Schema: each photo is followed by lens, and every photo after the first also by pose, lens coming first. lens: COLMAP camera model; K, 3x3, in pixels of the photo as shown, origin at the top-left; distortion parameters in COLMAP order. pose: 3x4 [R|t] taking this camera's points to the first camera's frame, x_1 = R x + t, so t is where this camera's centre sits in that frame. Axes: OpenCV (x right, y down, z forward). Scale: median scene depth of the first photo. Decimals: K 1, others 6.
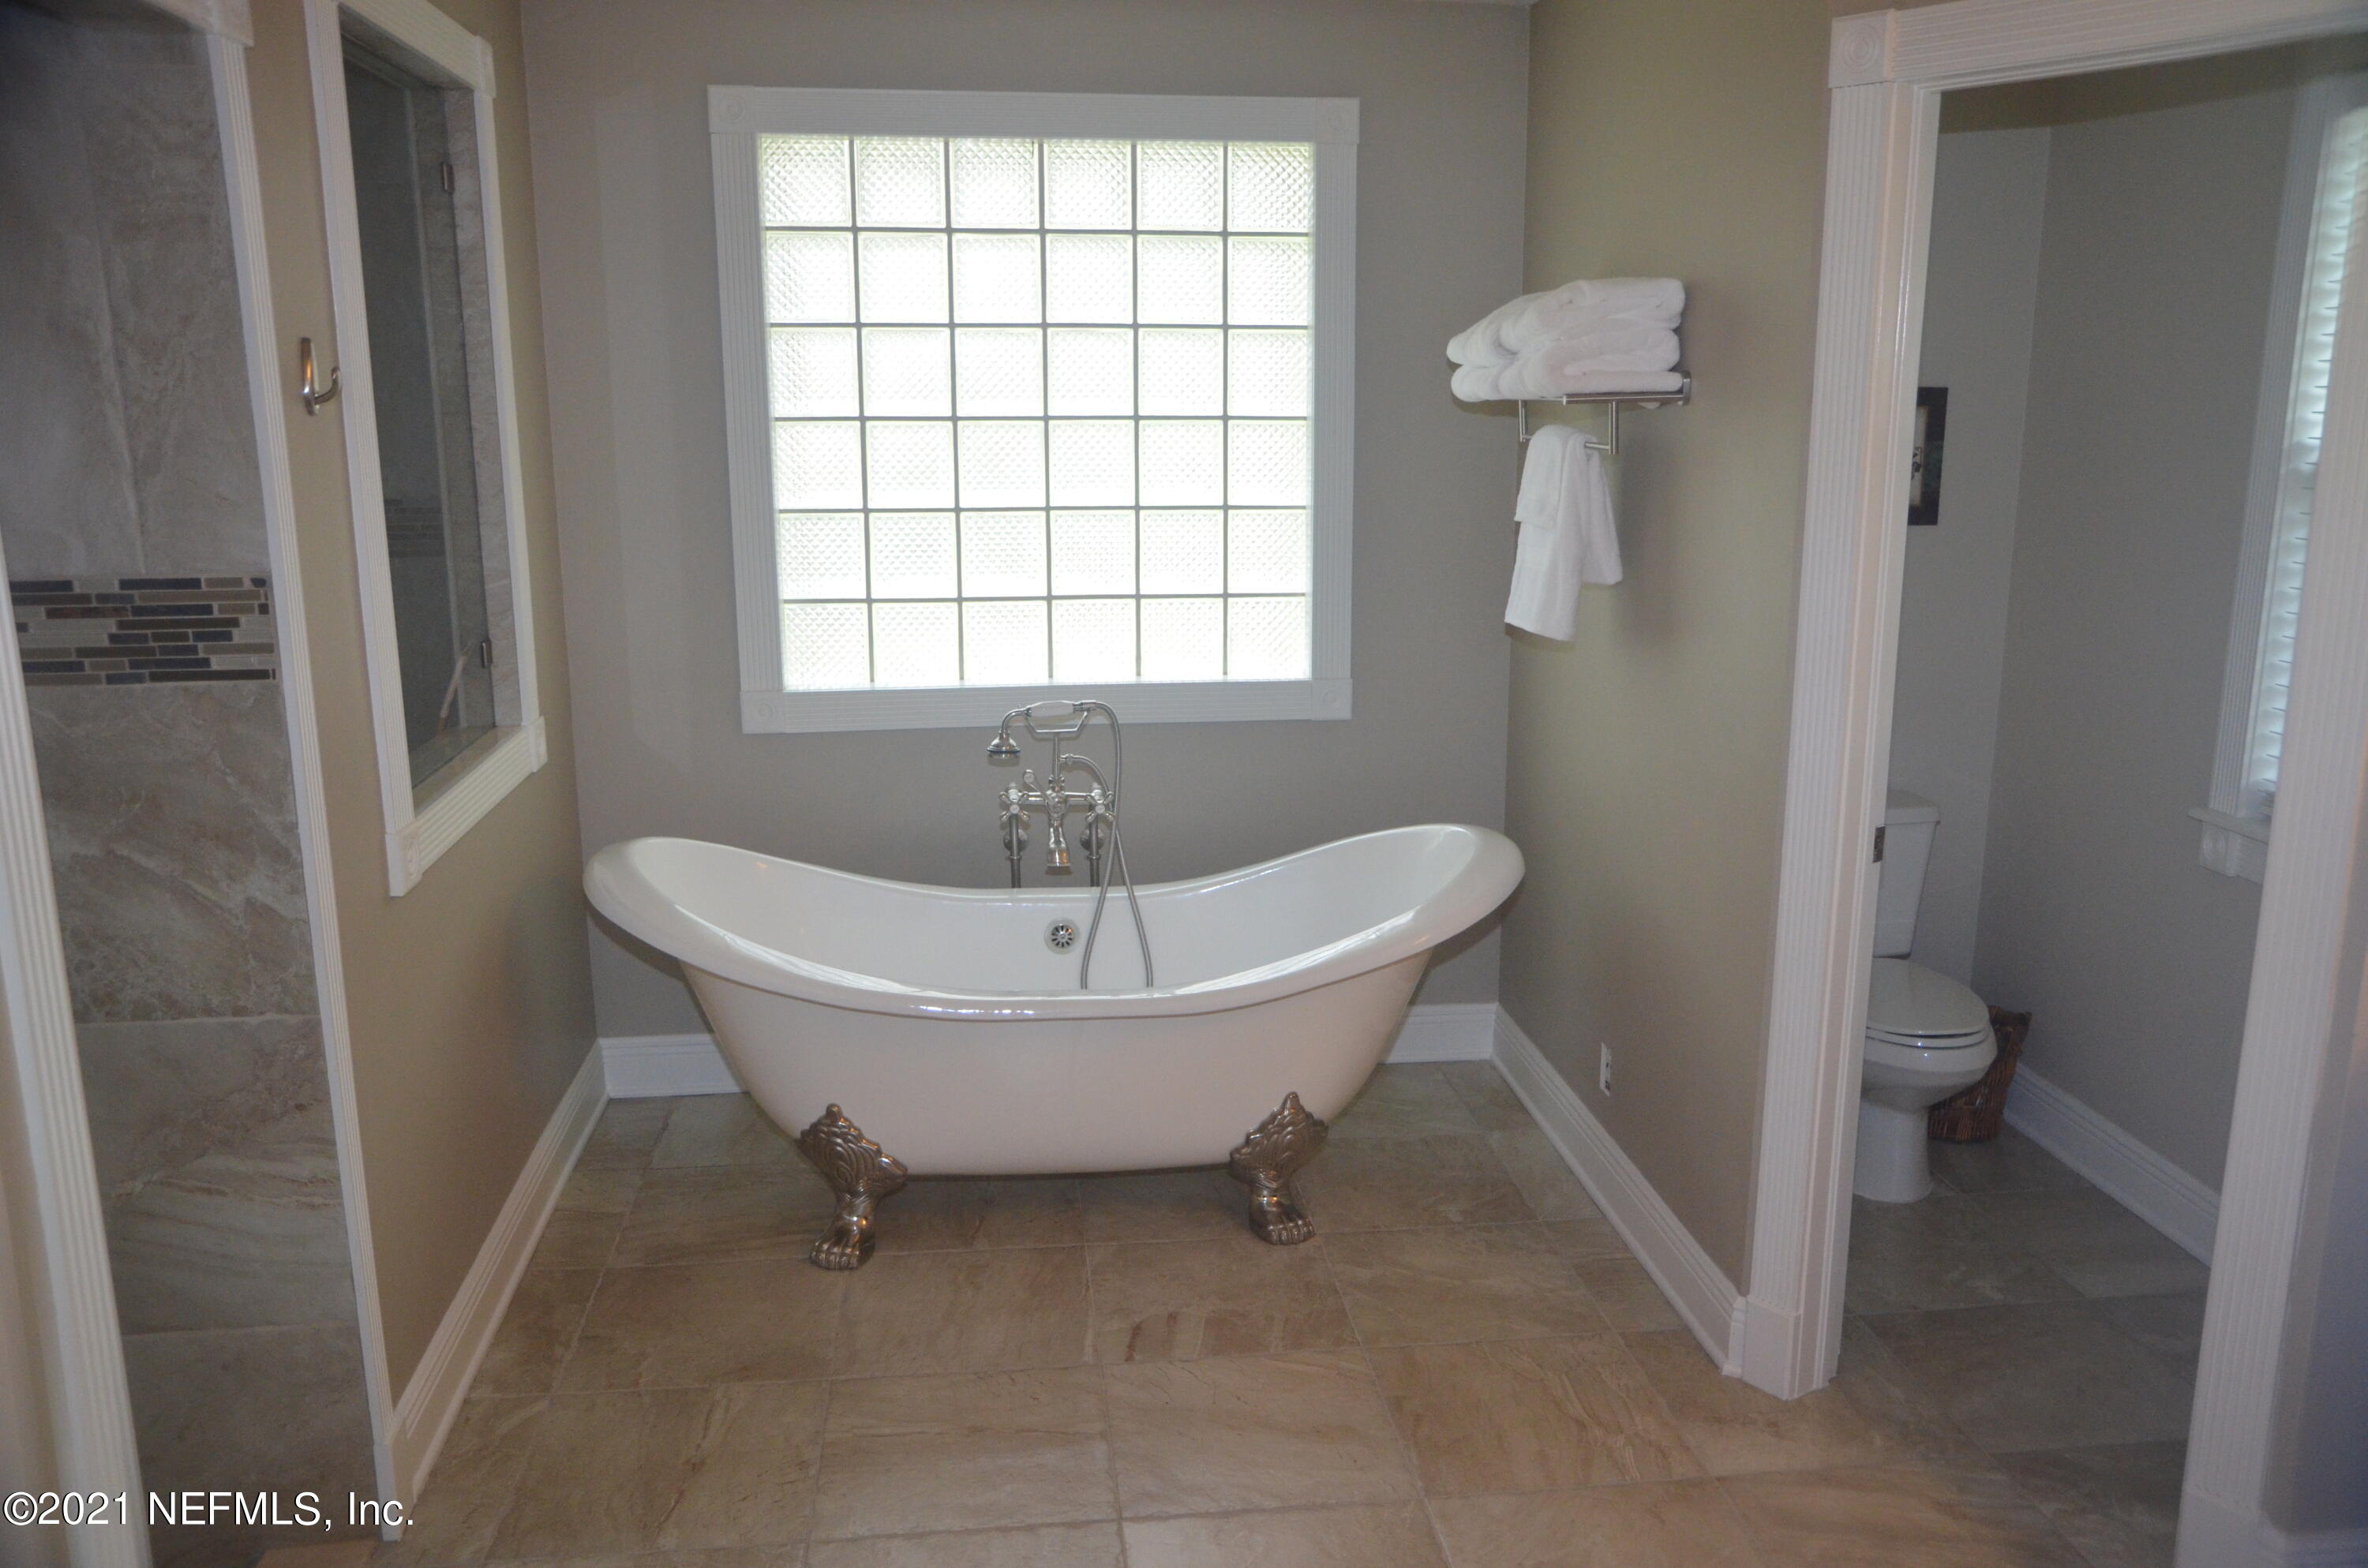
lens RADIAL K [[1918.4, 0, 1184.0], [0, 1918.4, 784.0], [0, 0, 1]] dist [-0.006166, 0.118773]
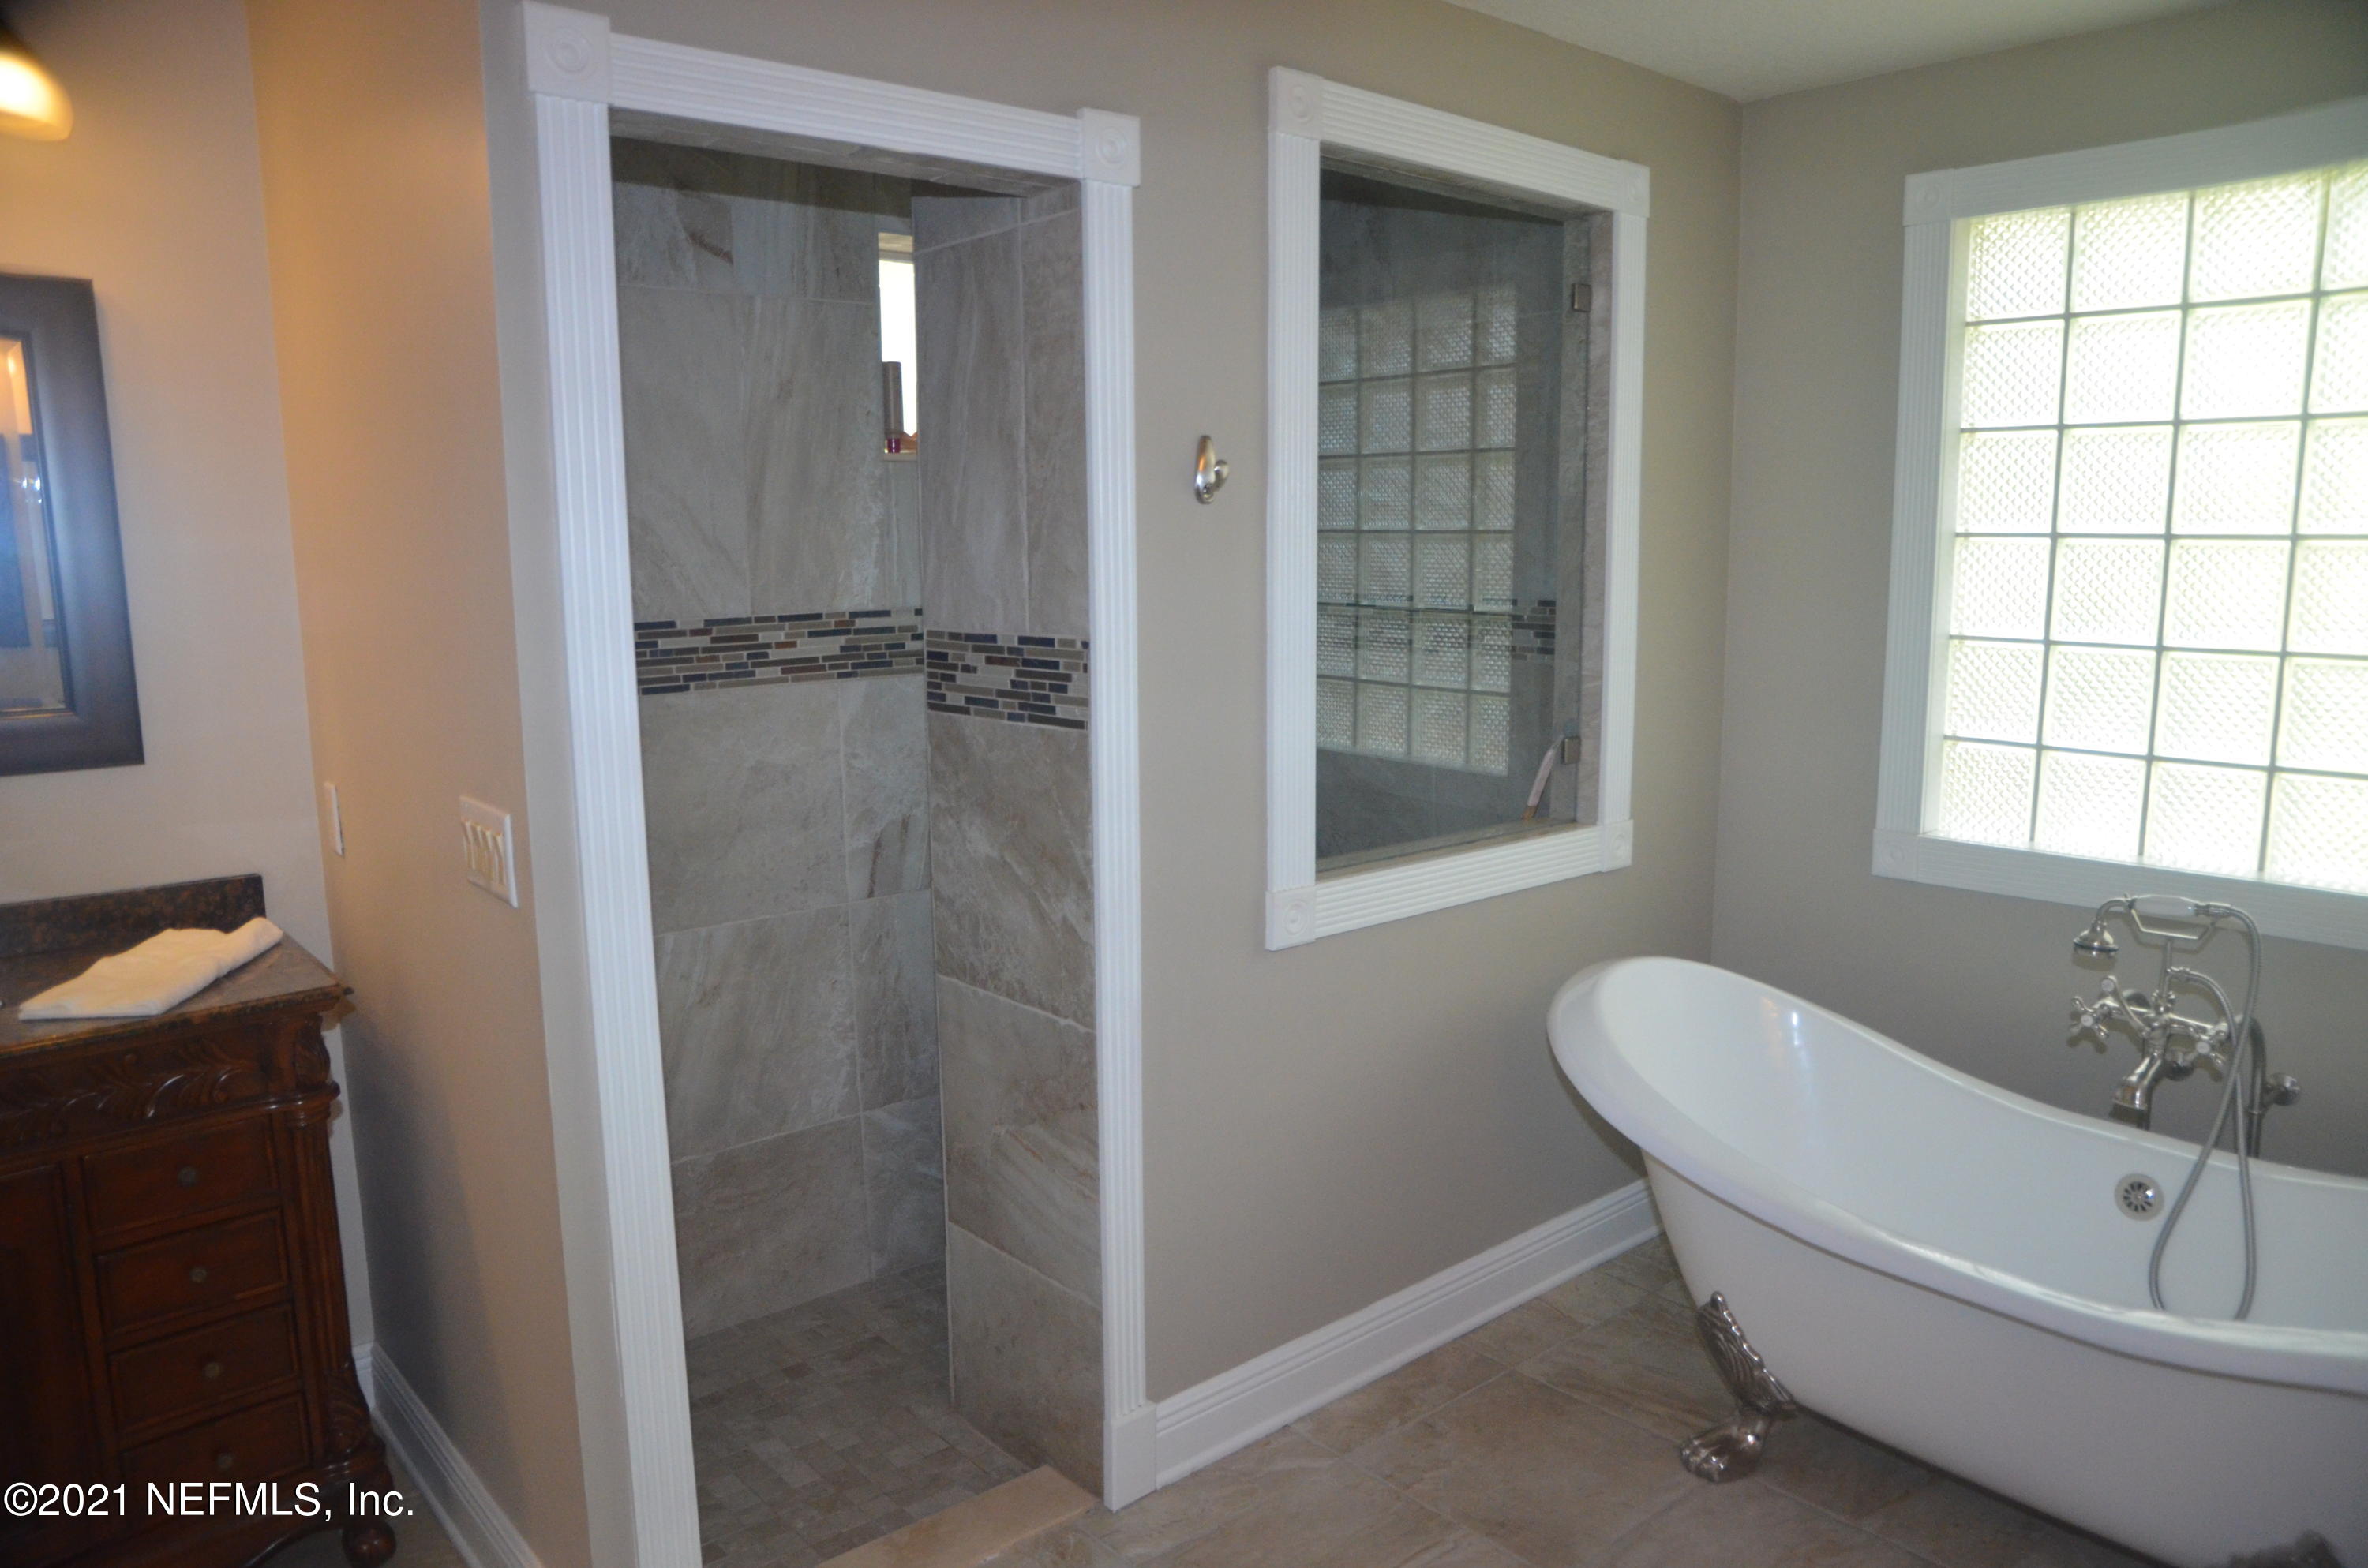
lens RADIAL K [[1688.6, 0, 1187.4], [0, 1688.6, 799.4], [0, 0, 1]] dist [-0.091106, 0.117534]
pose [[0.589395, 0.135408, -0.796416, 0.342169], [-0.172688, 0.984183, 0.039533, -0.060318], [0.789172, 0.114231, 0.603456, 0.426780]]
